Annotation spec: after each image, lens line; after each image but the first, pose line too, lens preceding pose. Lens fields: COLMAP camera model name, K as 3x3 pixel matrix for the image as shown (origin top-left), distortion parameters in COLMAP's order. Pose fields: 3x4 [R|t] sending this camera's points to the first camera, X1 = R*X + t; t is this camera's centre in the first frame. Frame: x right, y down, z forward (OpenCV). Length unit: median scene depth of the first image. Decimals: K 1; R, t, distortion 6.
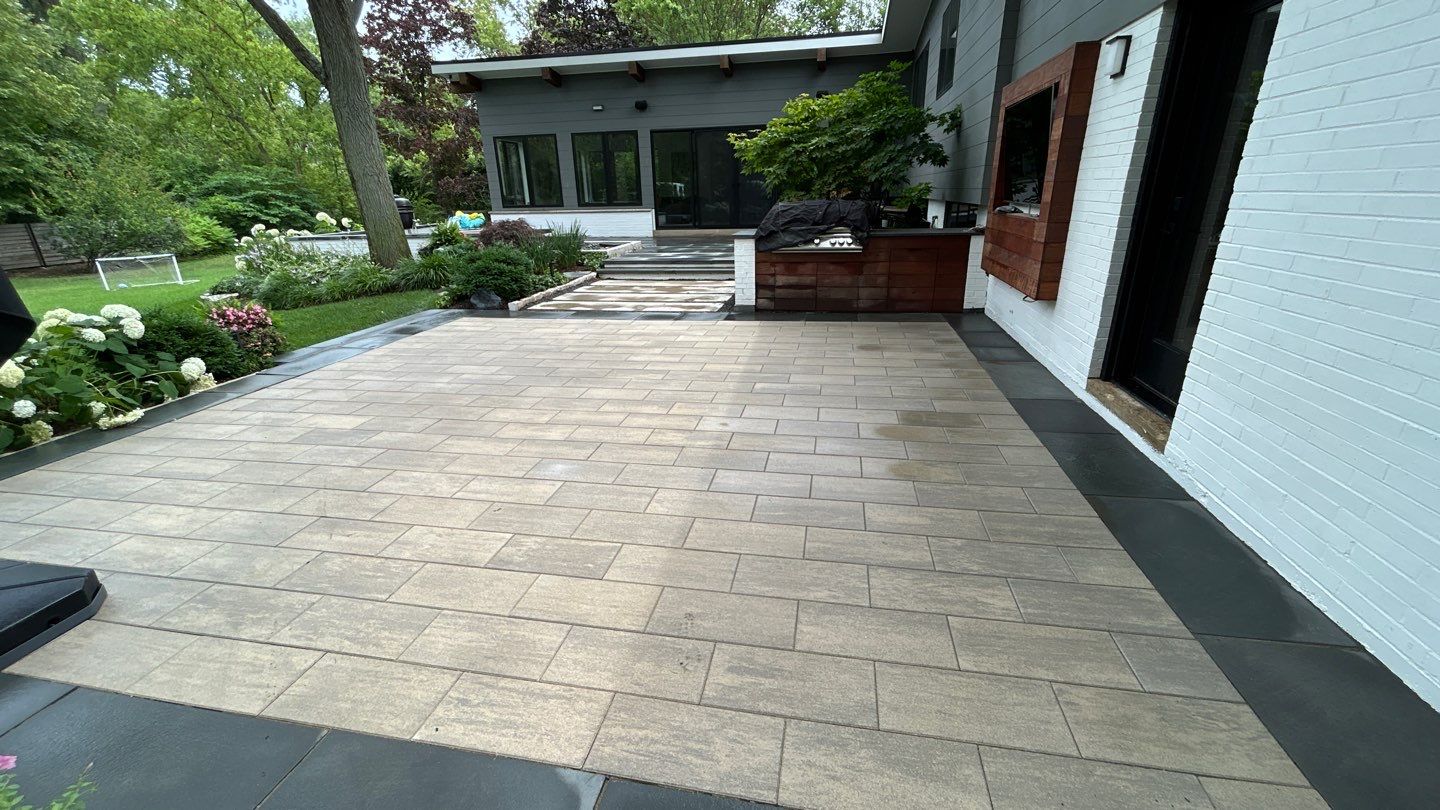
lens RADIAL K [[580.6, 0, 718.1], [0, 580.6, 406.5], [0, 0, 1]] dist [0.000231, 0.000467]
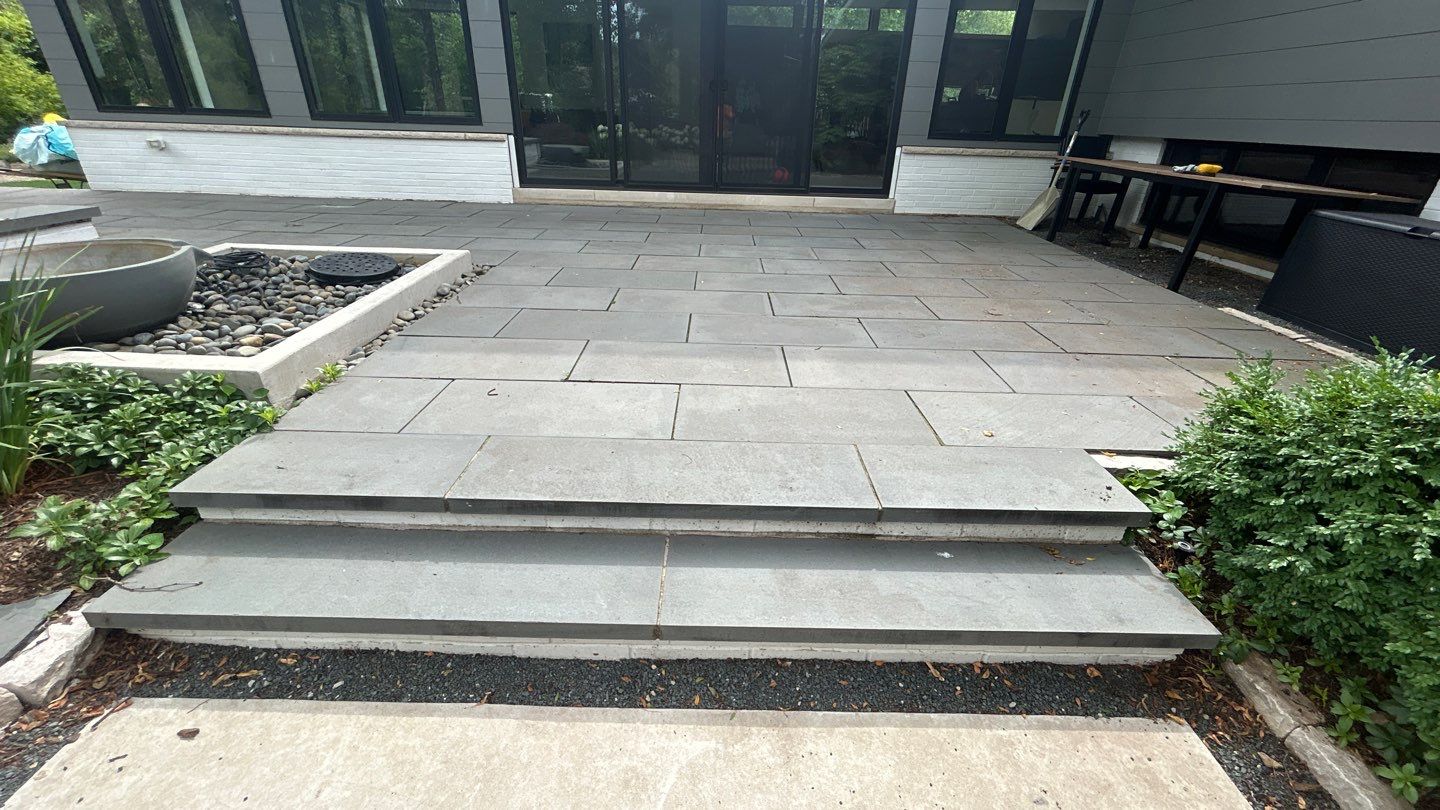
lens RADIAL K [[585.2, 0, 720.0], [0, 585.2, 405.0], [0, 0, 1]] dist [-0.001189, -0.000317]
pose [[0.979761, -0.038845, 0.196364, -0.083199], [0.017065, 0.993627, 0.111415, -0.290121], [-0.199440, -0.105809, 0.974181, 0.818522]]
